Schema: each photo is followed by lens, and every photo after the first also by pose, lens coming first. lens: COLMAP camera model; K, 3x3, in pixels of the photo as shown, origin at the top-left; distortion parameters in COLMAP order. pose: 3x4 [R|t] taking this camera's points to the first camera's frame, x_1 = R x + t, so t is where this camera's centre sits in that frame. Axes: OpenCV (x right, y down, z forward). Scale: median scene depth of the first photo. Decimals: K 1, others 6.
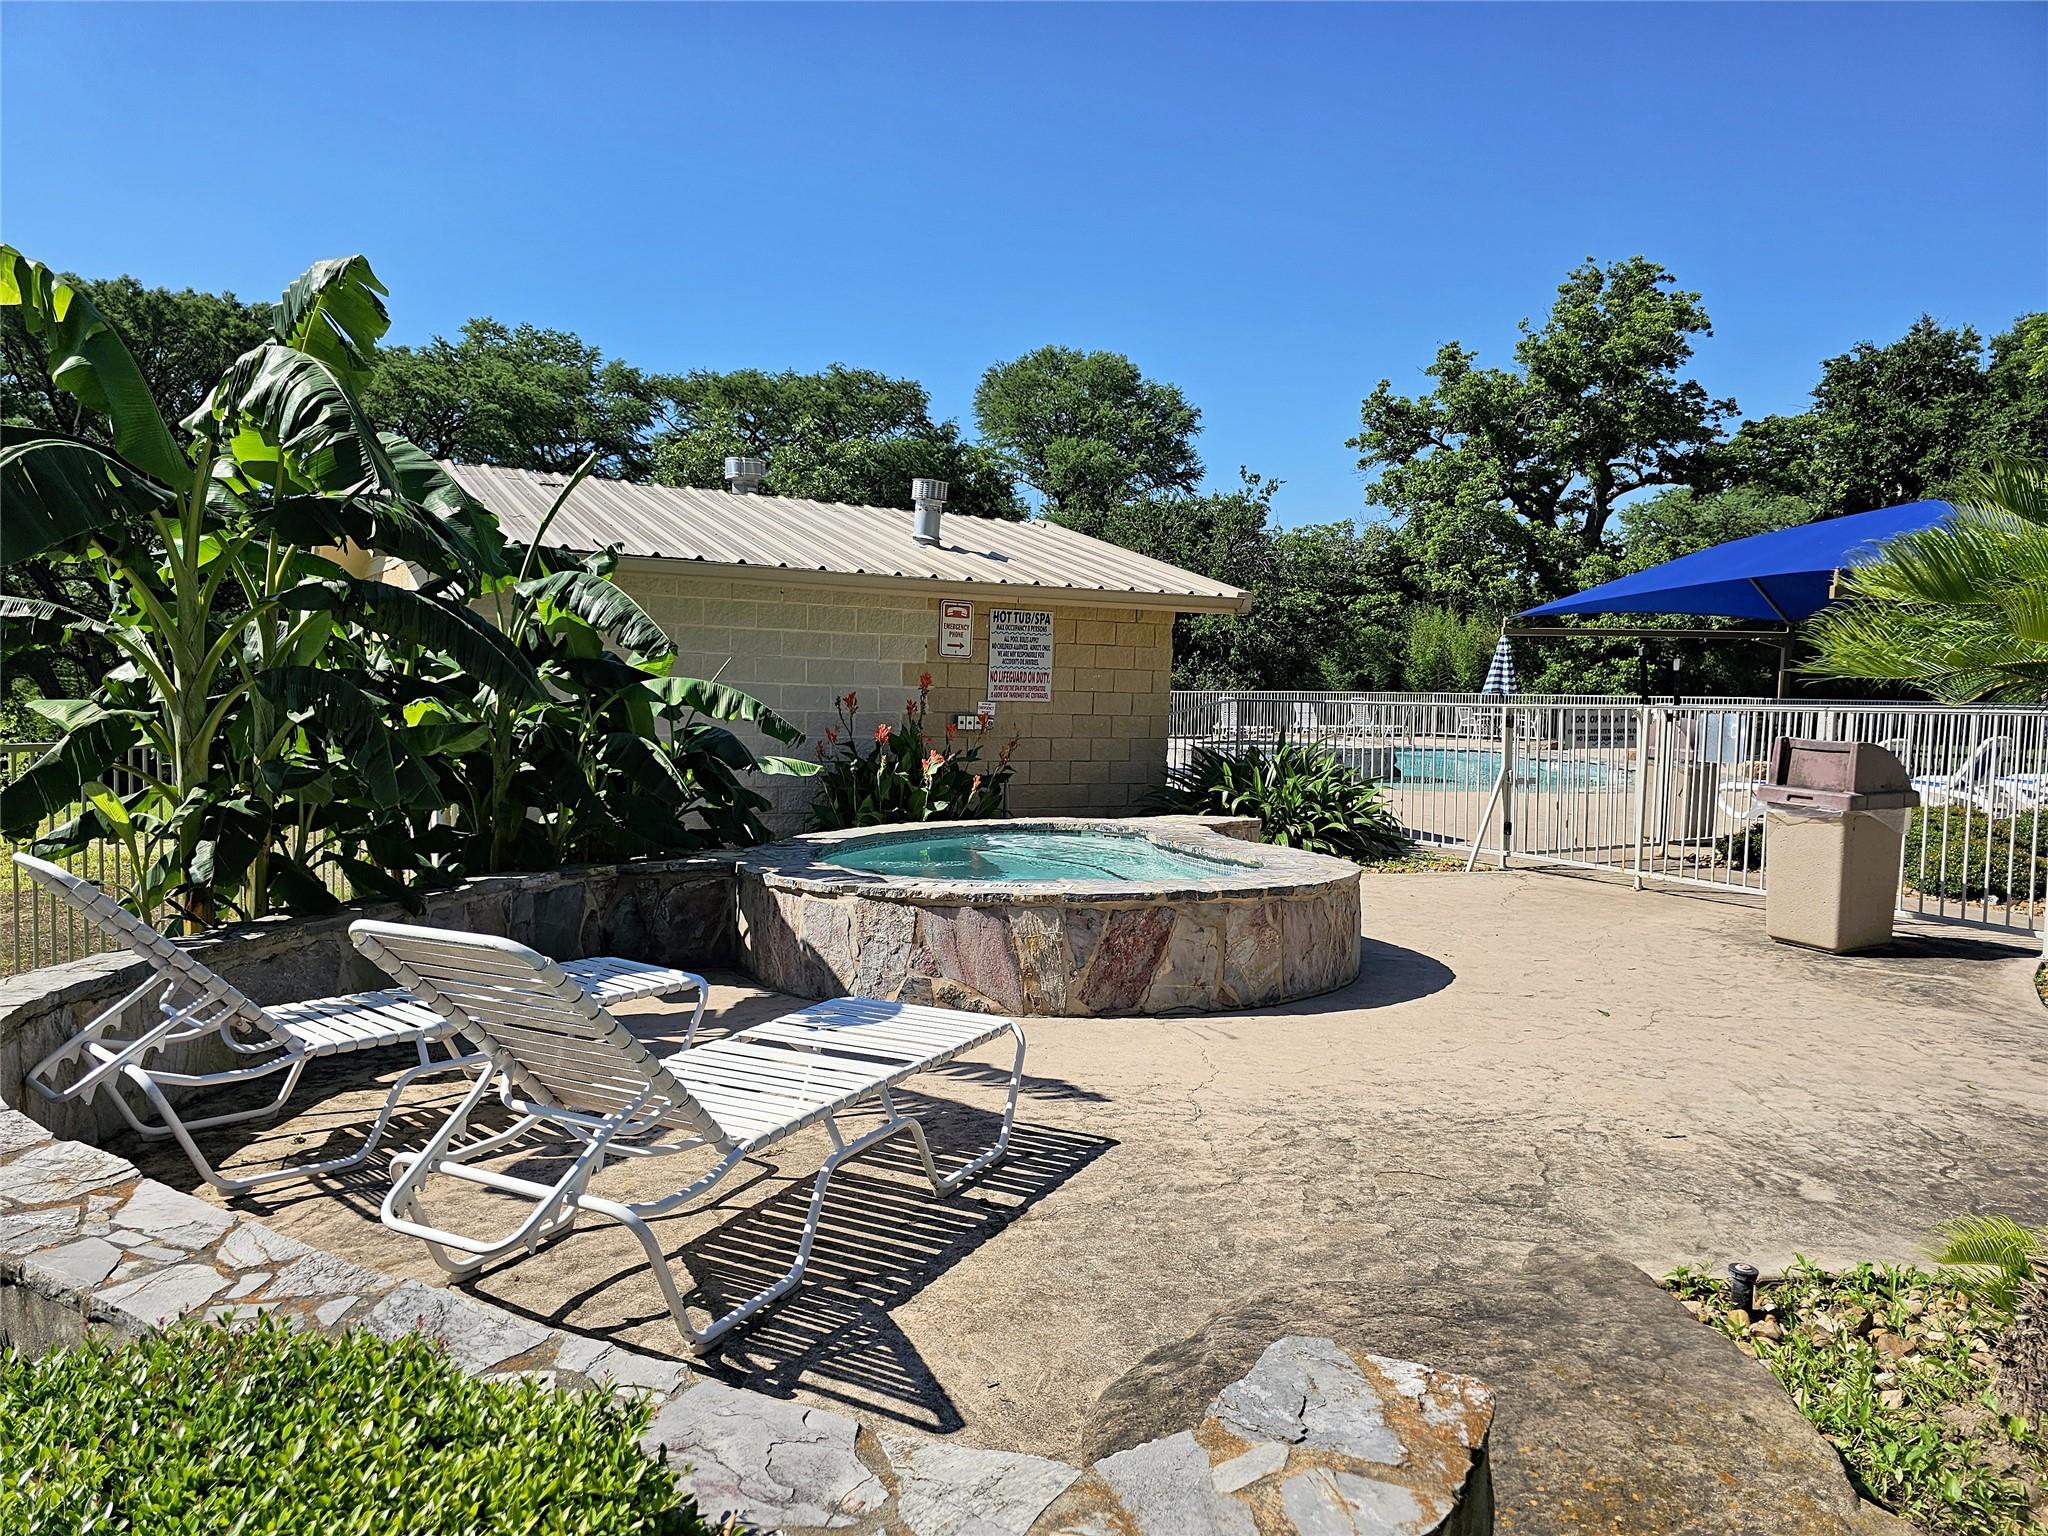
lens RADIAL K [[1362.8, 0, 1016.0], [0, 1362.8, 771.2], [0, 0, 1]] dist [0.041535, -0.013947]
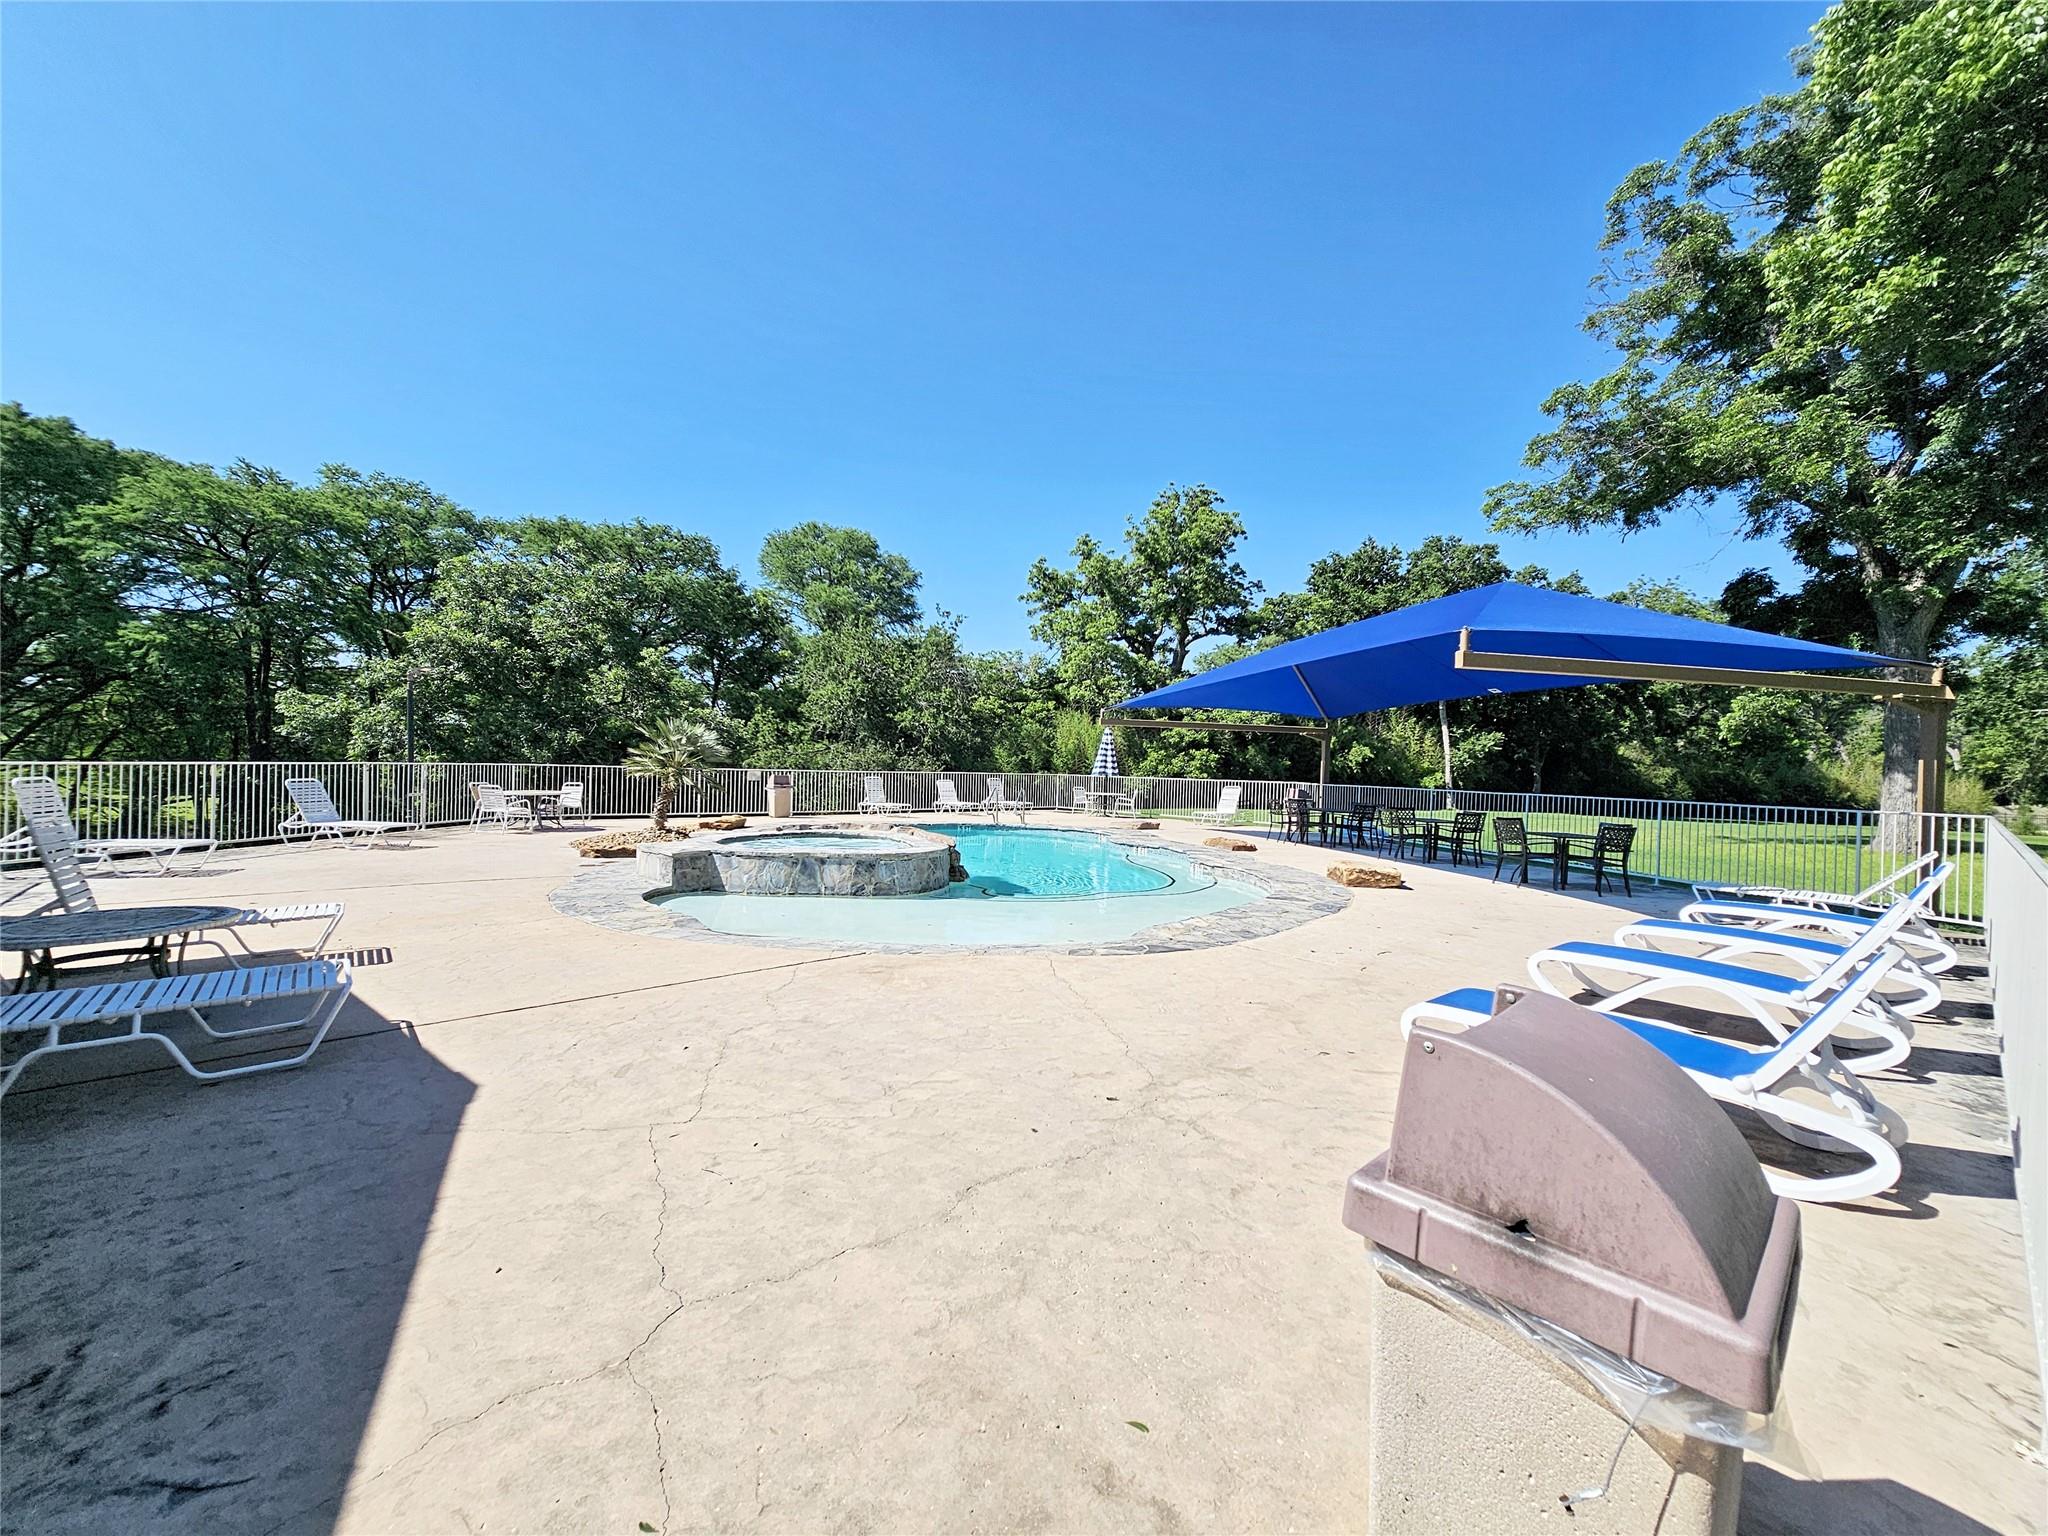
lens RADIAL K [[827.1, 0, 1034.2], [0, 827.1, 763.5], [0, 0, 1]] dist [0.002203, 0.000514]
pose [[0.975477, 0.011435, 0.219803, 0.073339], [0.002147, 0.998107, -0.061456, -0.012718], [-0.220090, 0.060421, 0.973607, 0.168381]]
